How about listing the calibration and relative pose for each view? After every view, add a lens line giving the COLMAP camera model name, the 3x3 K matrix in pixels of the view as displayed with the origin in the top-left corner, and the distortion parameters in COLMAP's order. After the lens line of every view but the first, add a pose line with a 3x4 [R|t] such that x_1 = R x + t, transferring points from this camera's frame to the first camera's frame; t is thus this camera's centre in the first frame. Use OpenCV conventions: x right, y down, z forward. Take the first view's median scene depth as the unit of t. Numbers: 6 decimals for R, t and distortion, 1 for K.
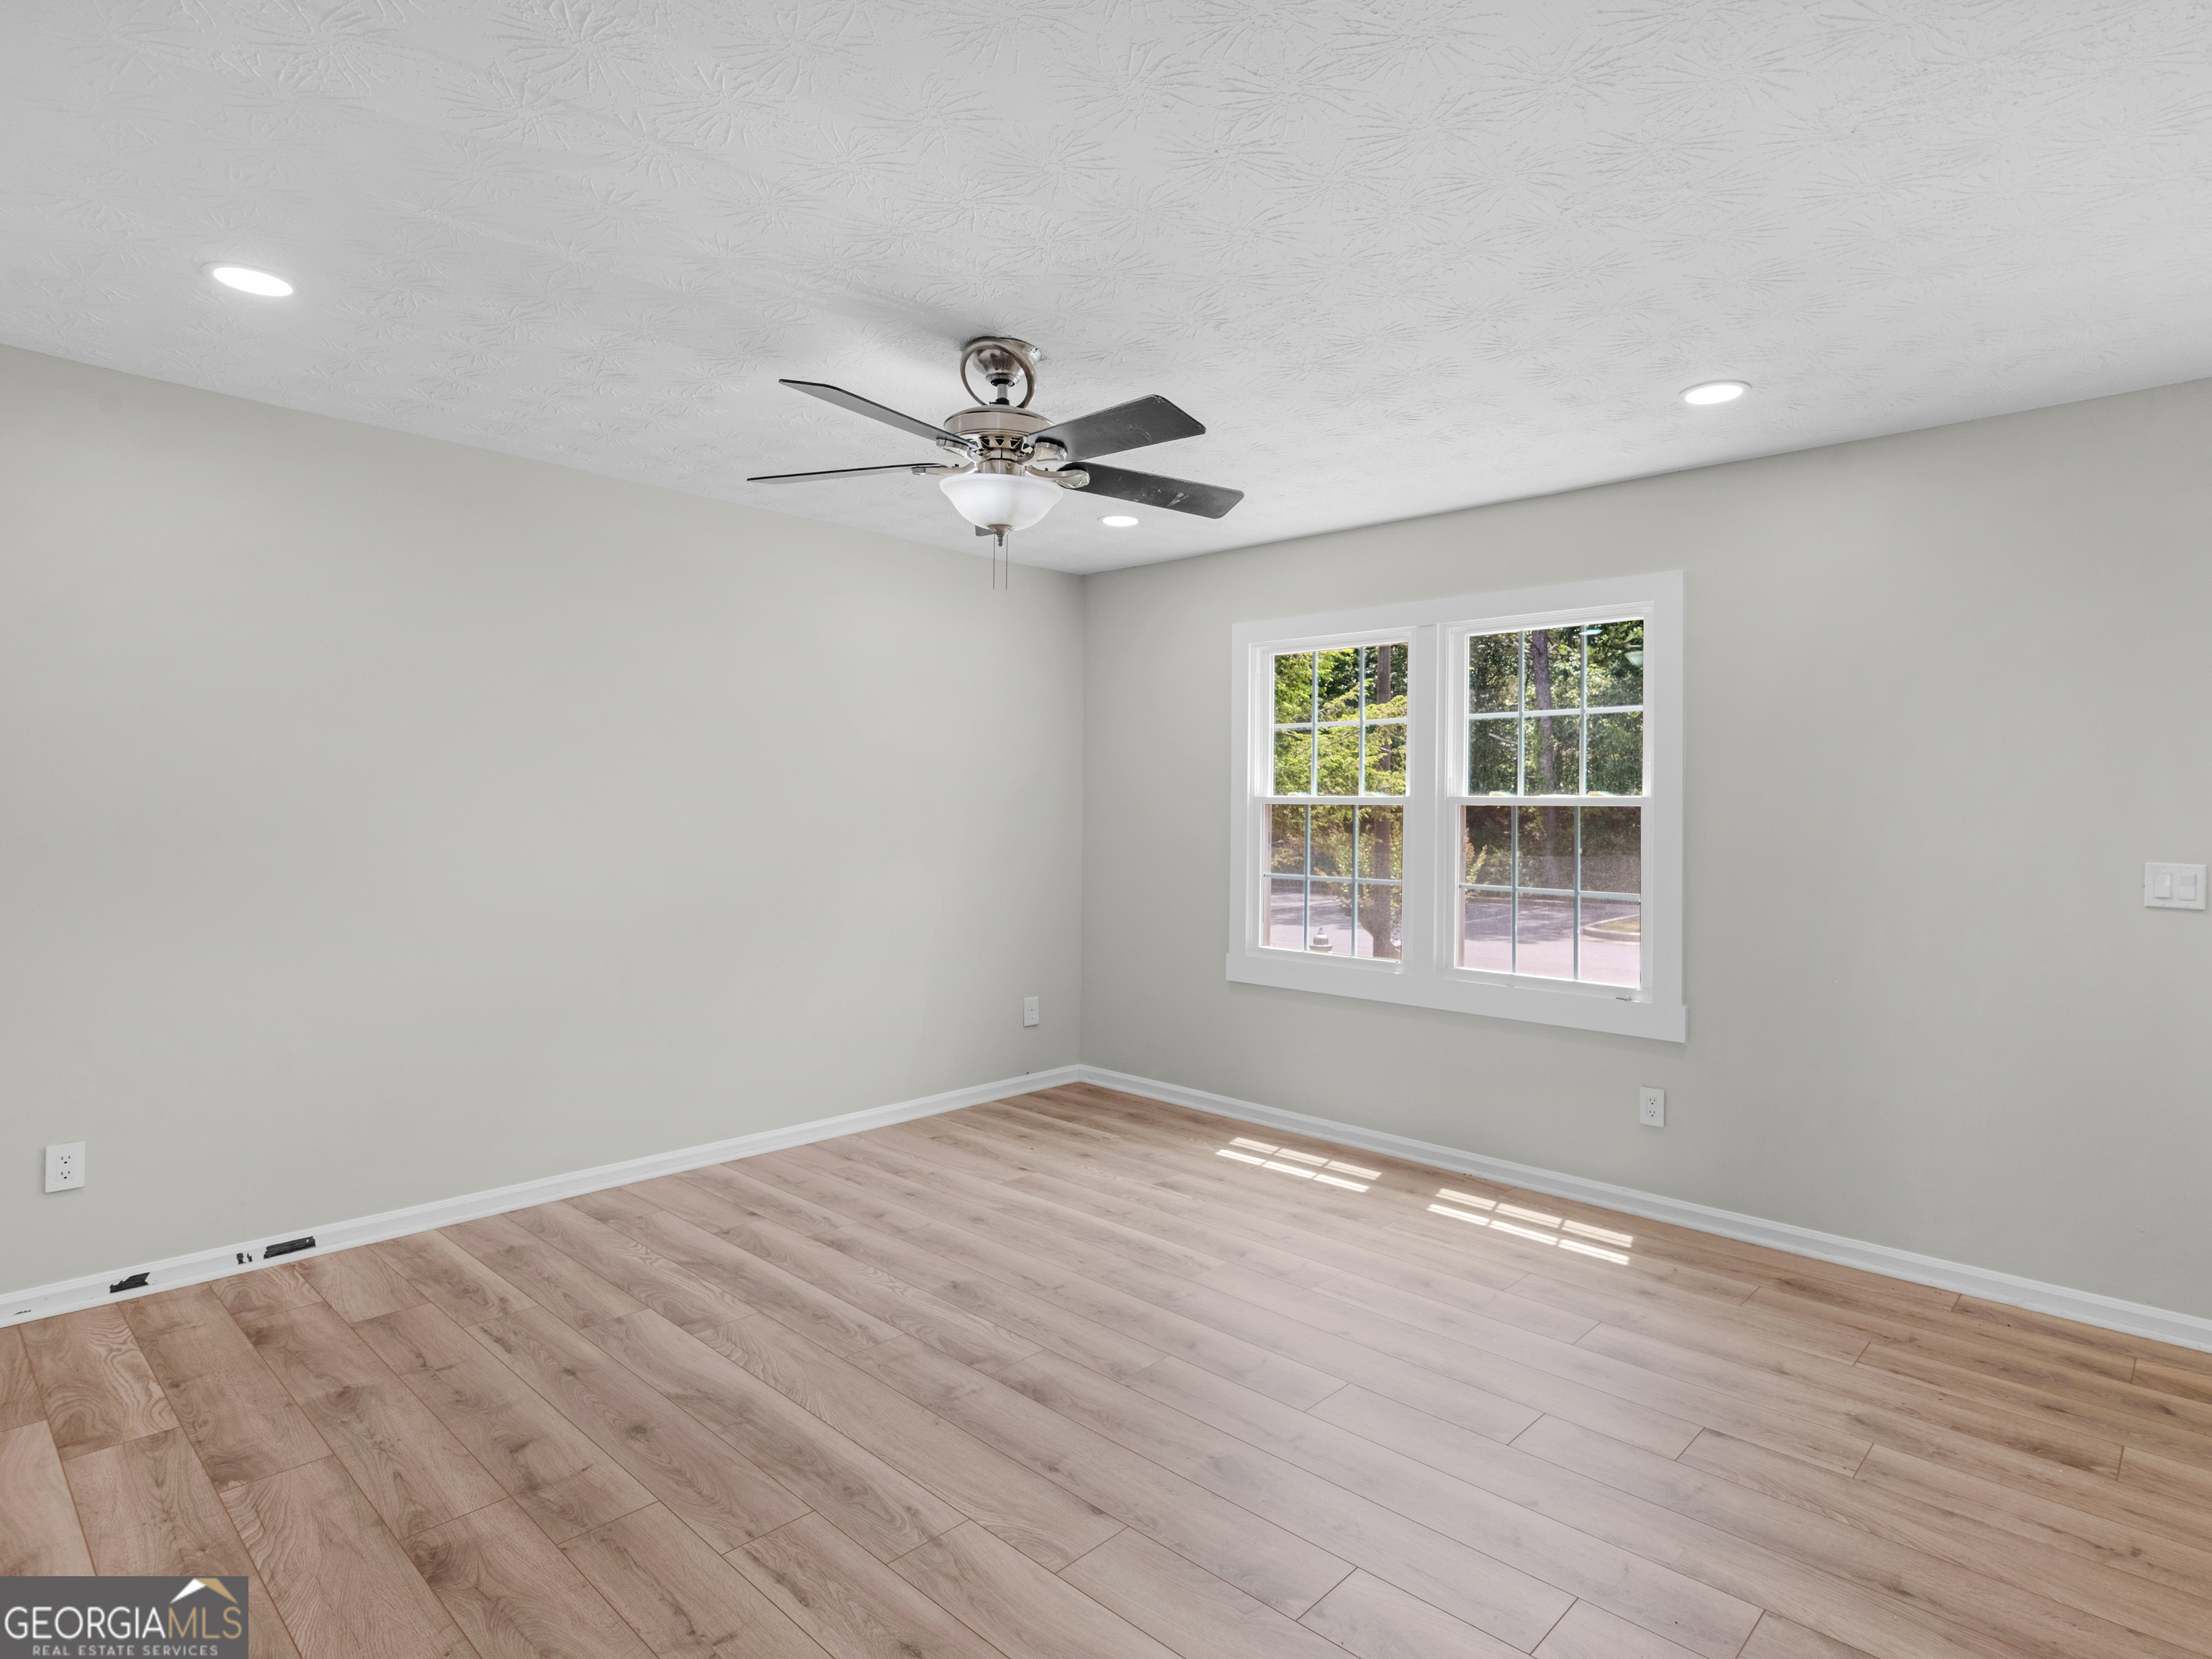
lens RADIAL K [[1165.1, 0, 1131.9], [0, 1165.1, 802.7], [0, 0, 1]] dist [0.001530, 0.000213]
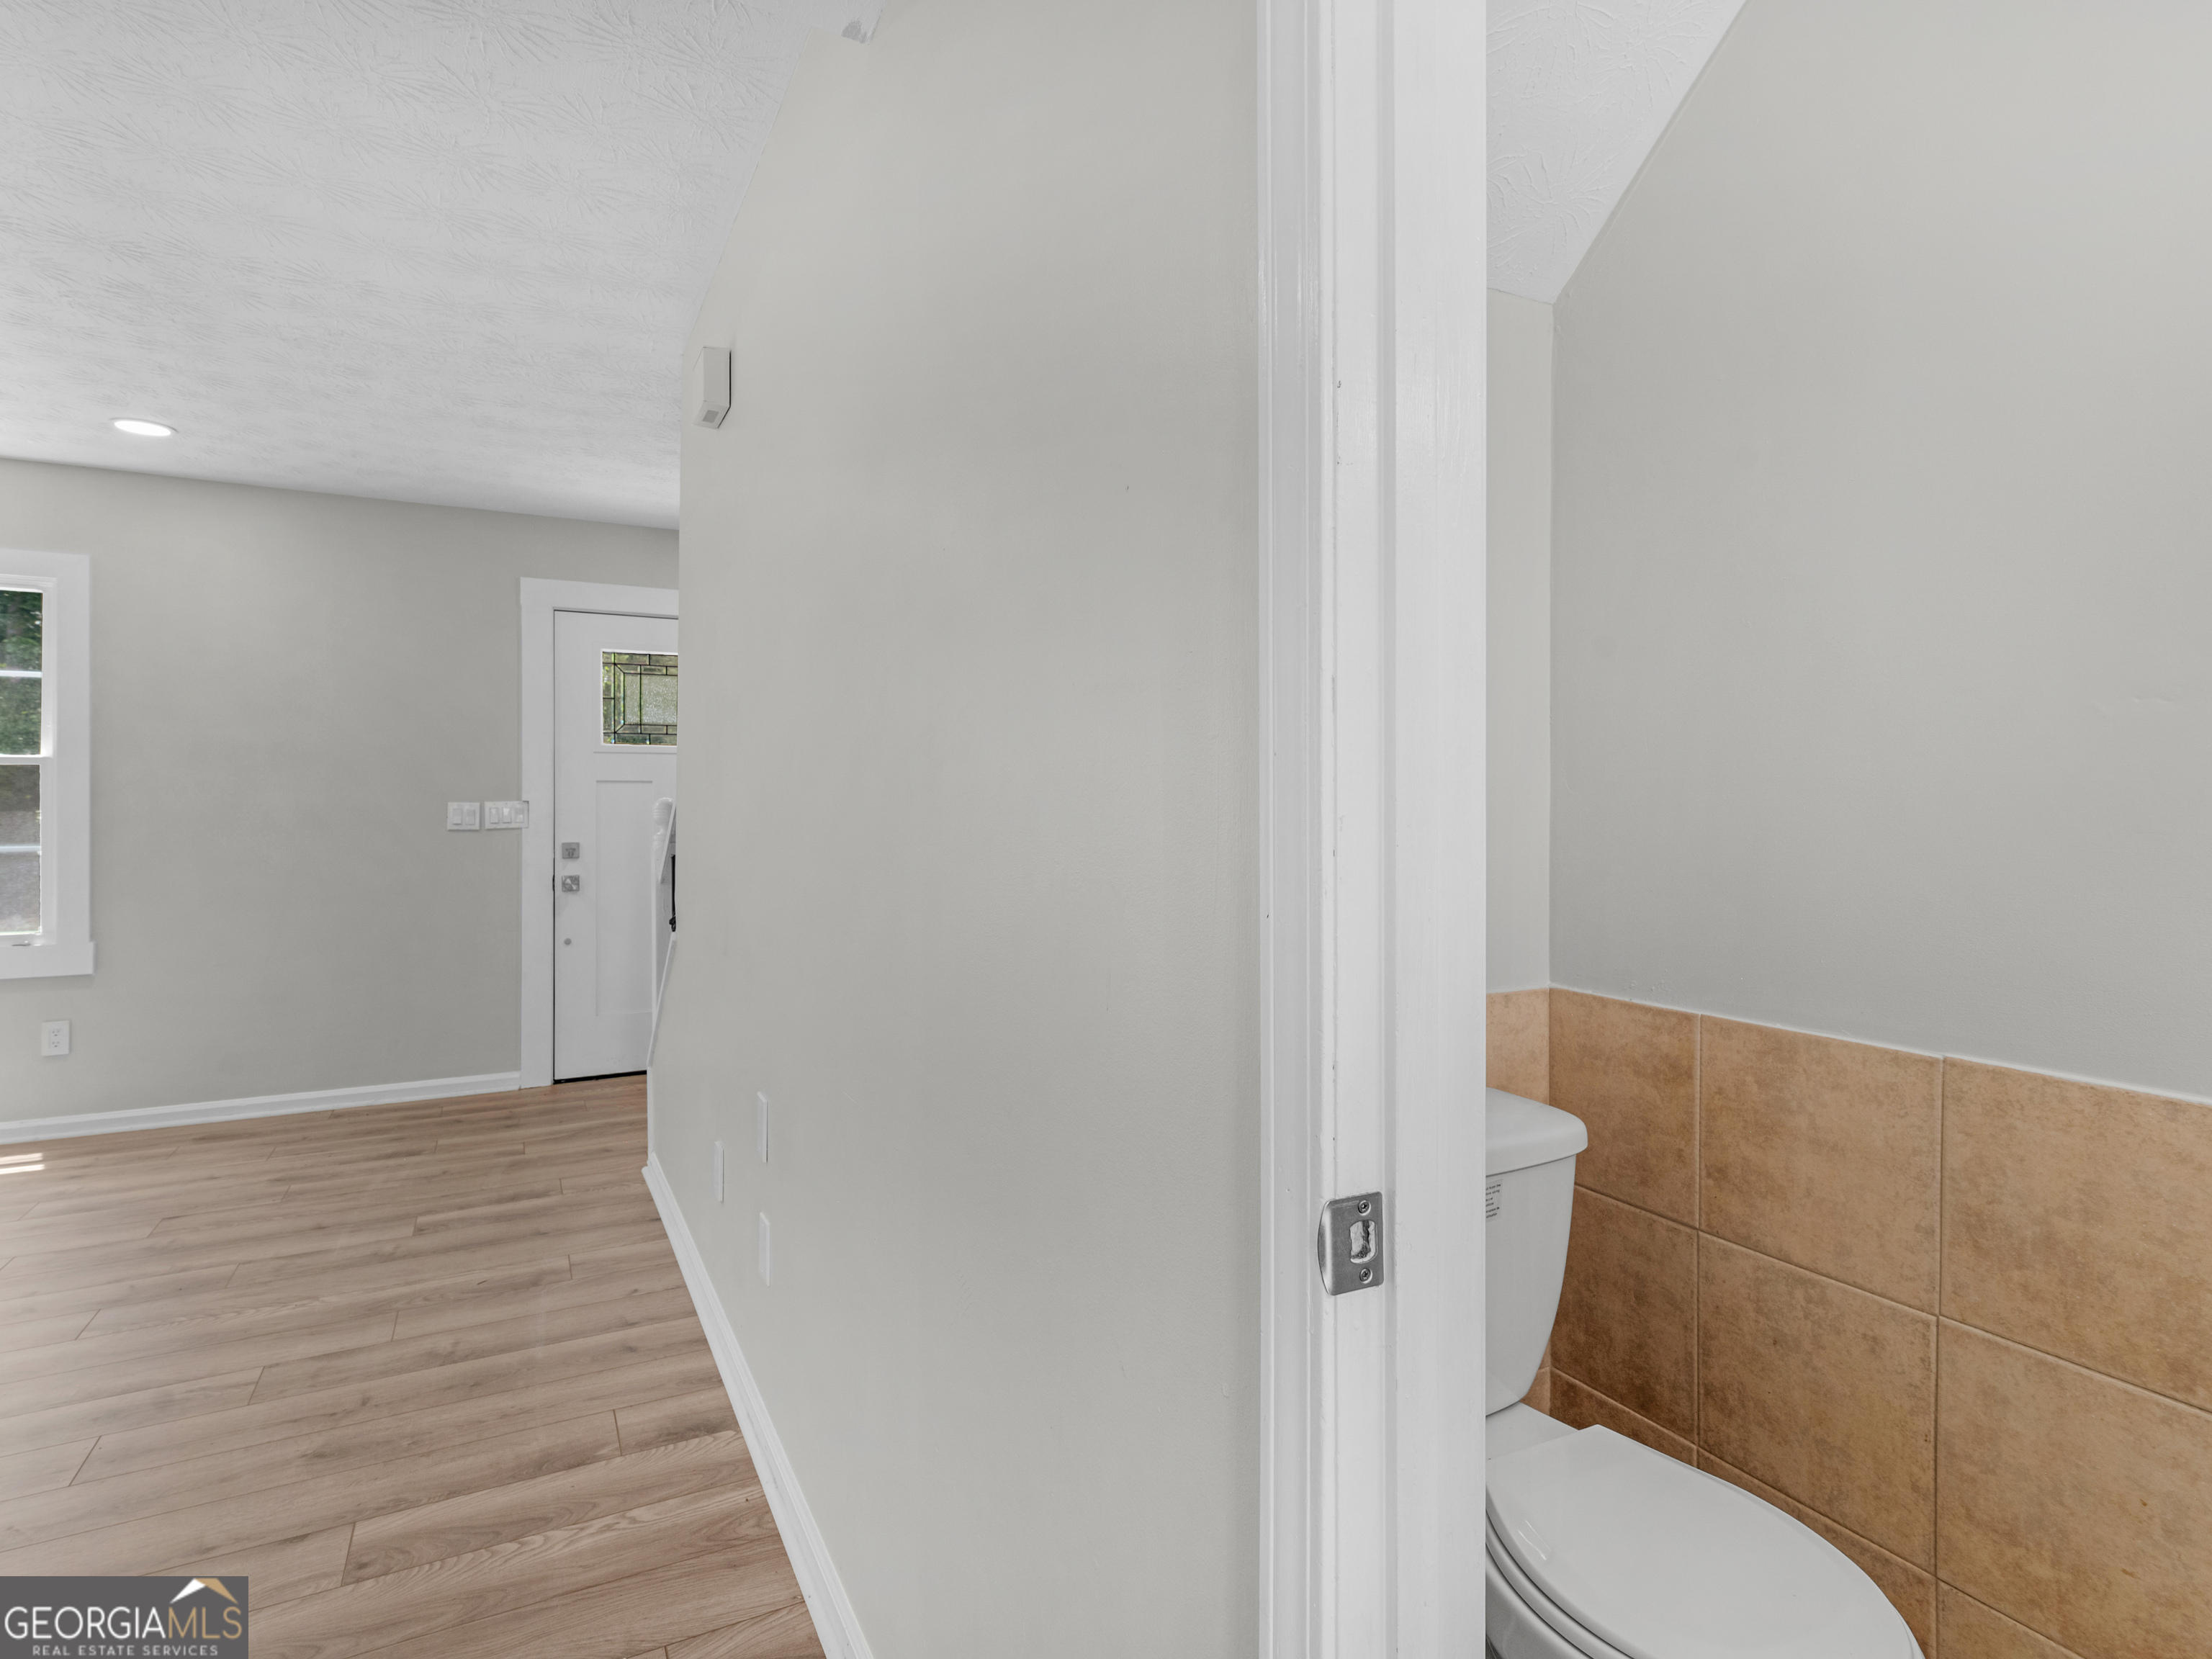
lens RADIAL K [[1165.1, 0, 1131.9], [0, 1165.1, 802.7], [0, 0, 1]] dist [0.001530, 0.000213]
pose [[0.316658, -0.008037, 0.948506, -0.358386], [-0.001586, 0.999958, 0.009002, 0.035716], [-0.948538, -0.004355, 0.316632, -0.405298]]
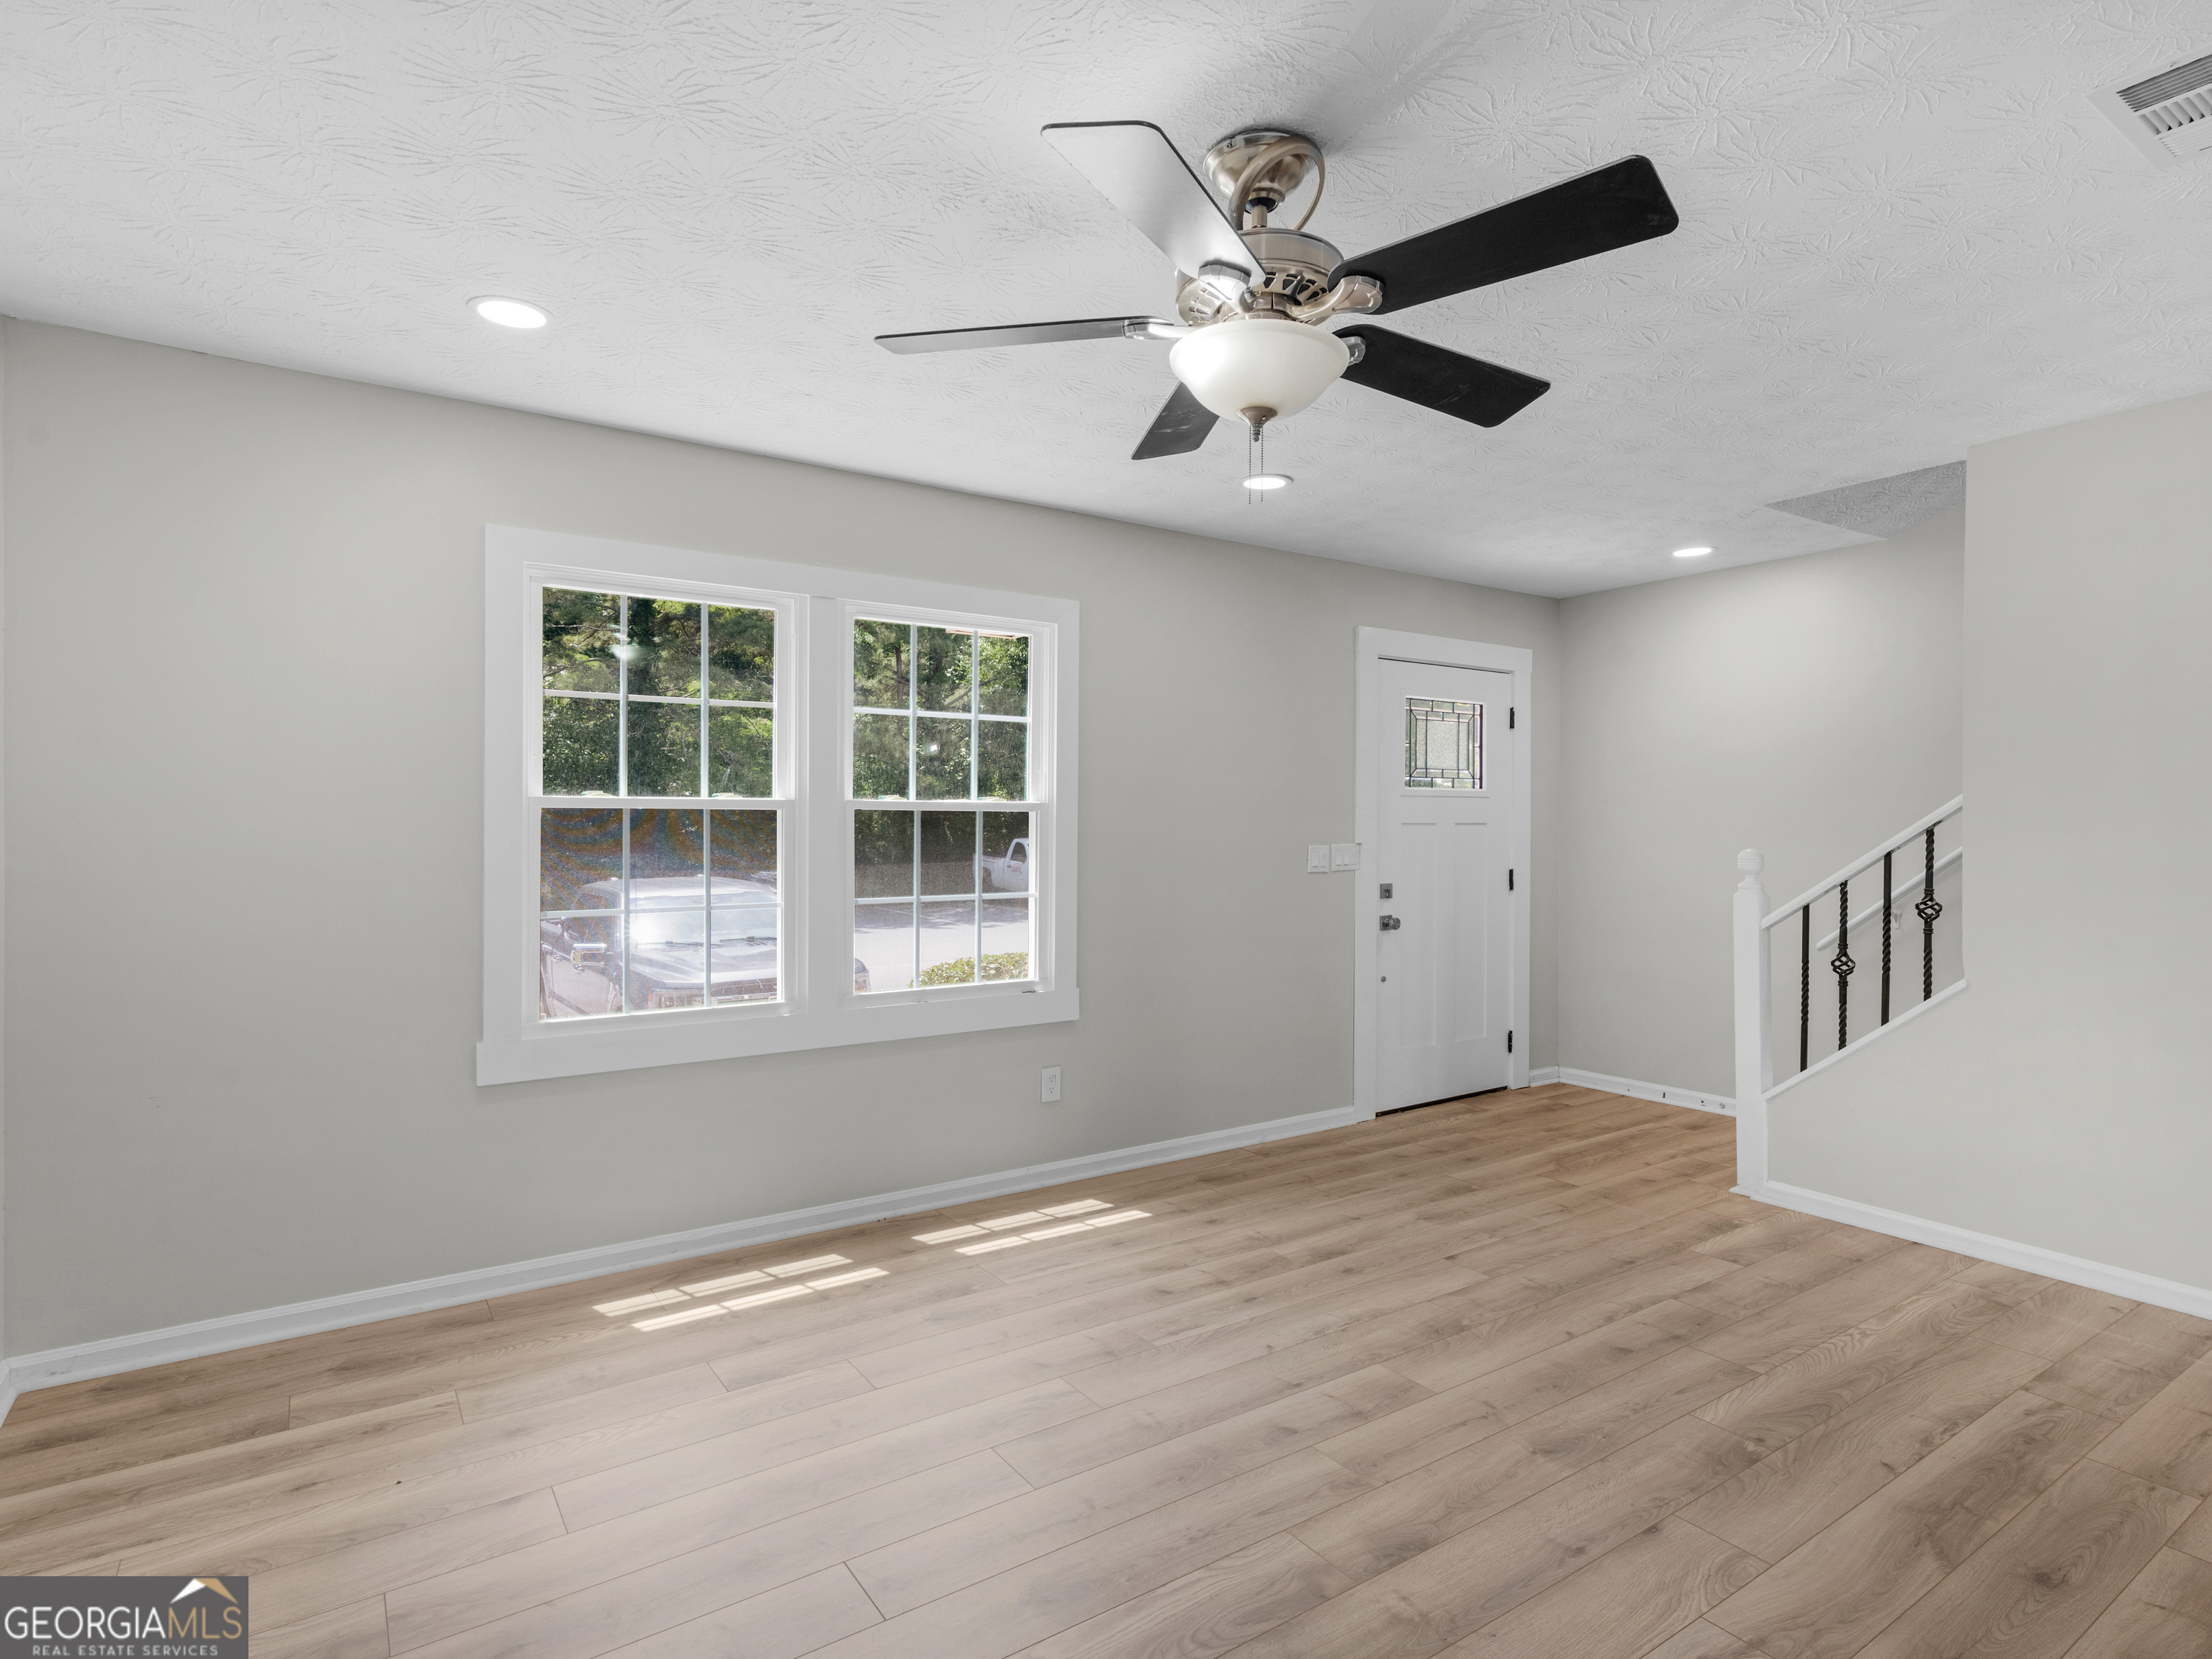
lens RADIAL K [[1155.4, 0, 1158.2], [0, 1155.4, 830.4], [0, 0, 1]] dist [0.002884, 0.000088]
pose [[0.215007, -0.018637, 0.976435, -0.770957], [-0.005613, 0.999778, 0.020318, -0.001376], [-0.976596, -0.009850, 0.214855, 0.871113]]
